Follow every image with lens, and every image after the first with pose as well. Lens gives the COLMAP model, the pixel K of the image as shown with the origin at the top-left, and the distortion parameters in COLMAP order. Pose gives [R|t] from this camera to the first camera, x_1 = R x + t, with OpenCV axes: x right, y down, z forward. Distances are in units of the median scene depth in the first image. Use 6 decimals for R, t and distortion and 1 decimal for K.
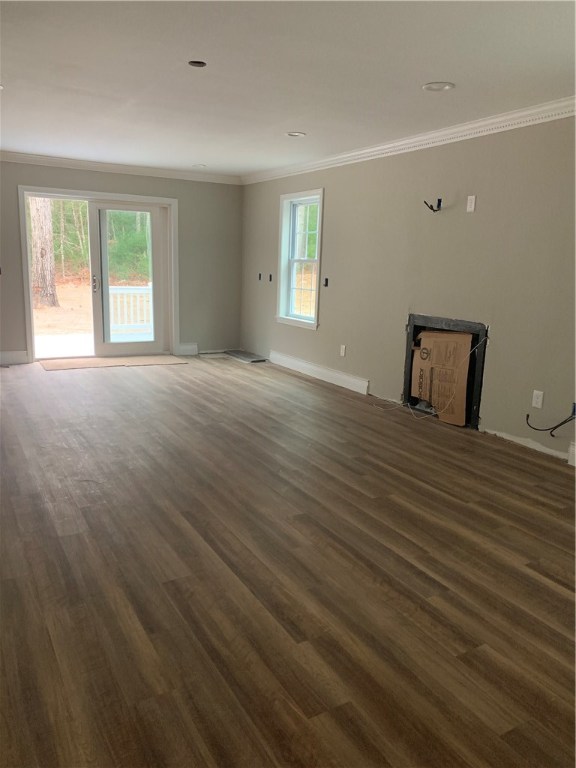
lens RADIAL K [[572.2, 0, 287.6], [0, 572.2, 380.9], [0, 0, 1]] dist [-0.009264, 0.006394]
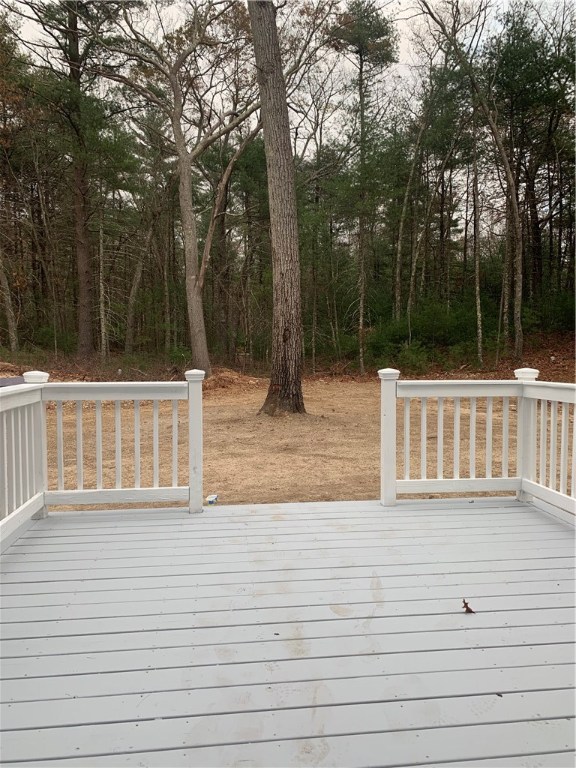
lens RADIAL K [[572.2, 0, 287.6], [0, 572.2, 380.9], [0, 0, 1]] dist [-0.009264, 0.006394]
pose [[0.915025, -0.014569, -0.403134, -0.147472], [-0.053132, 0.986289, -0.156240, -0.061236], [0.399883, 0.164383, 0.901705, 0.382859]]
